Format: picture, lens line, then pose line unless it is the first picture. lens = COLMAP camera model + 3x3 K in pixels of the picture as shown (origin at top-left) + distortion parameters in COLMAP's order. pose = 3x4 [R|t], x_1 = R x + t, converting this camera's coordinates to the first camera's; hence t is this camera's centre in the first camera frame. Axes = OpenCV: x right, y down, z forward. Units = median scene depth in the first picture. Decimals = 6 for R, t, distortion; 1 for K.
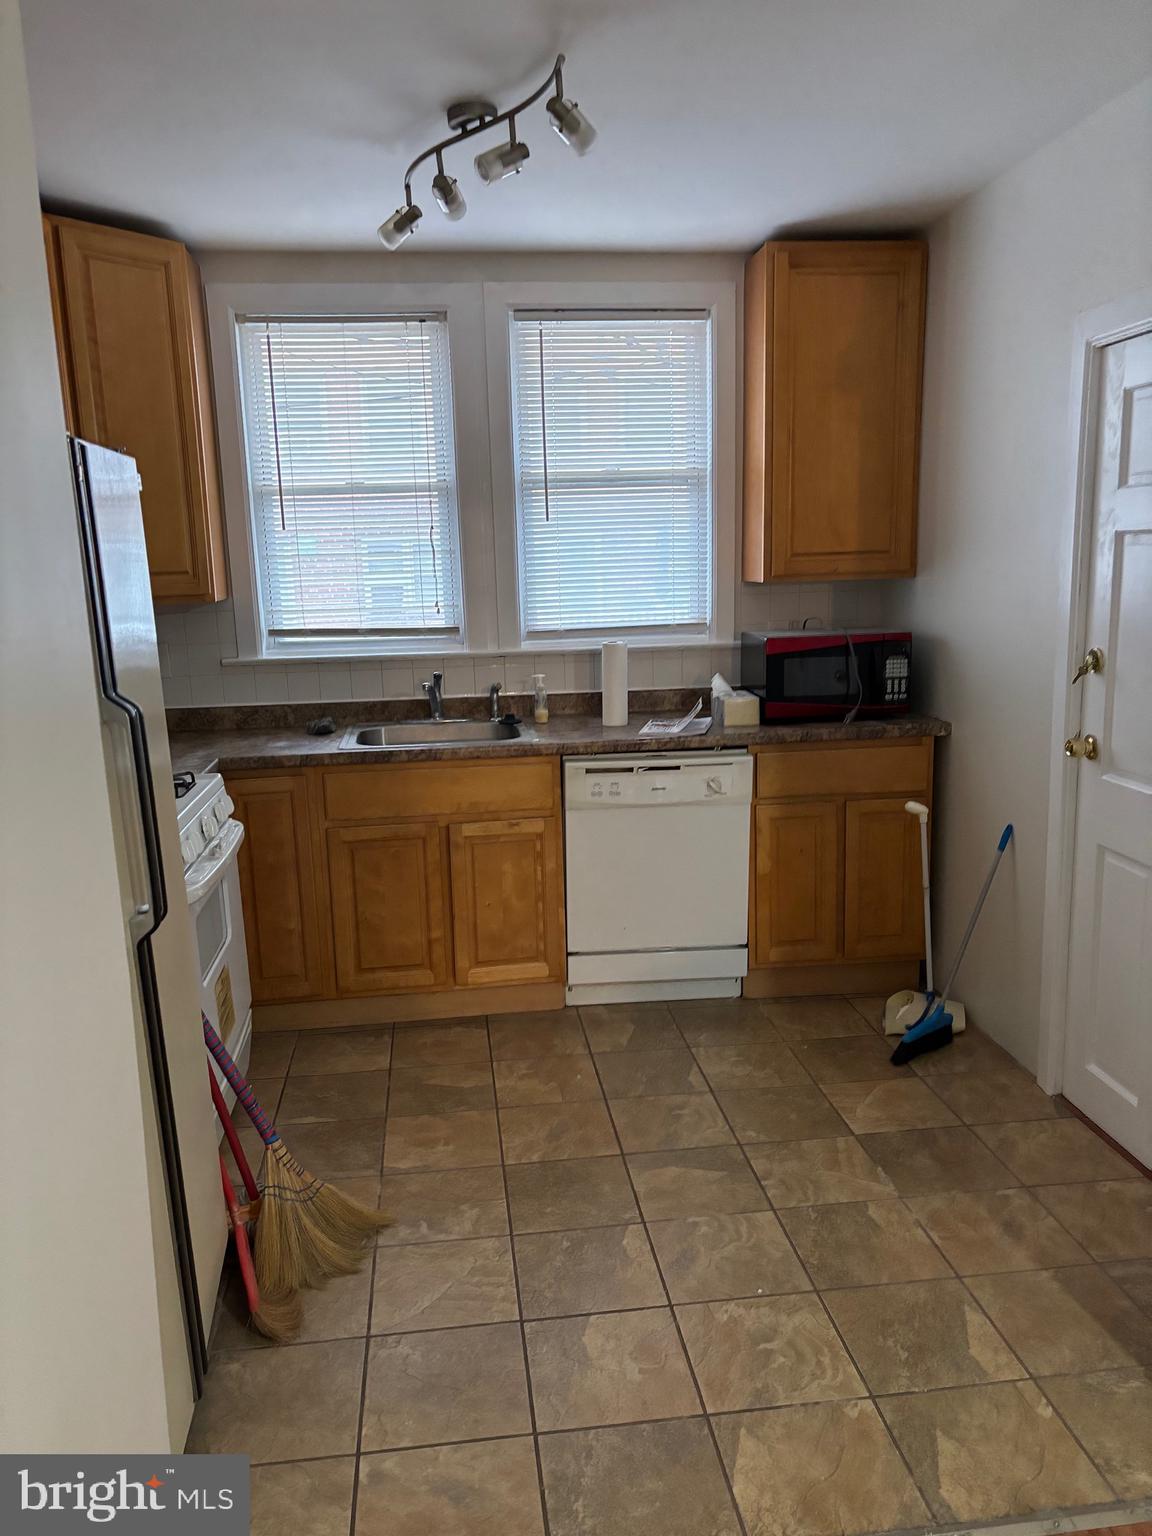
lens RADIAL K [[1209.7, 0, 576.0], [0, 1209.7, 768.0], [0, 0, 1]] dist [0.118933, -0.111947]
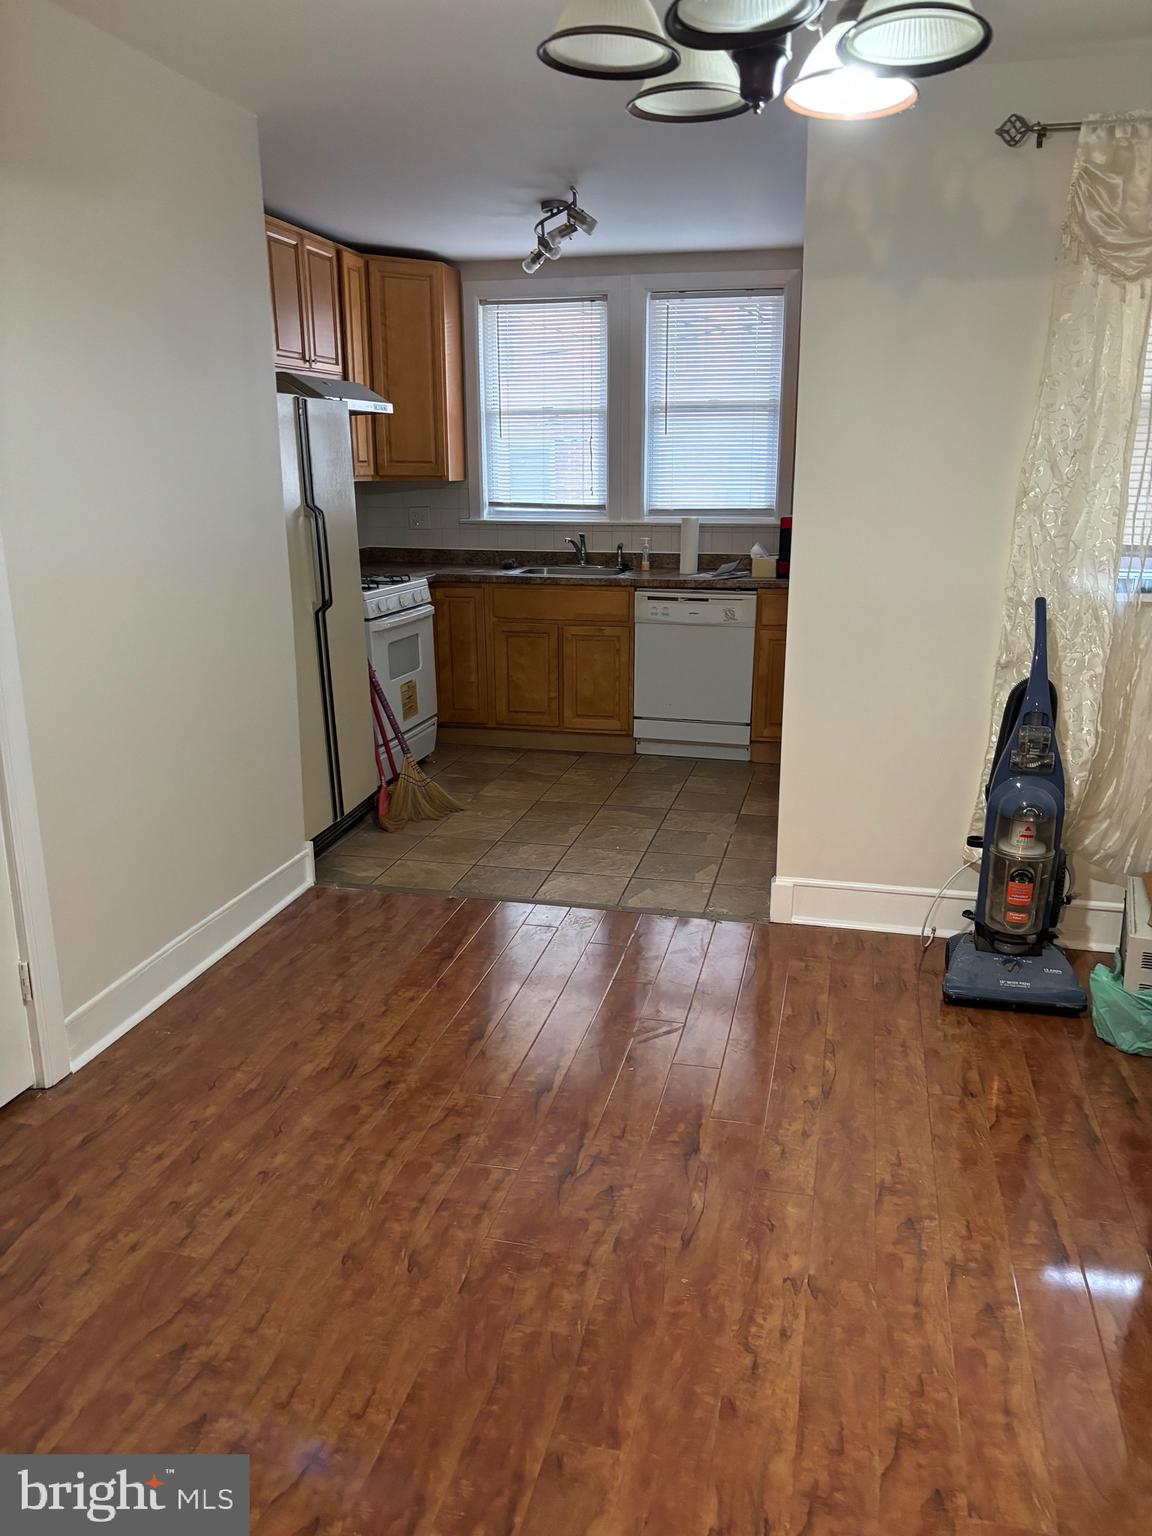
lens RADIAL K [[1209.7, 0, 576.0], [0, 1209.7, 768.0], [0, 0, 1]] dist [0.118933, -0.111947]
pose [[0.940013, 0.112827, -0.321941, 0.451444], [-0.089437, 0.992221, 0.086592, 0.093144], [0.329206, -0.052604, 0.942792, -0.531240]]
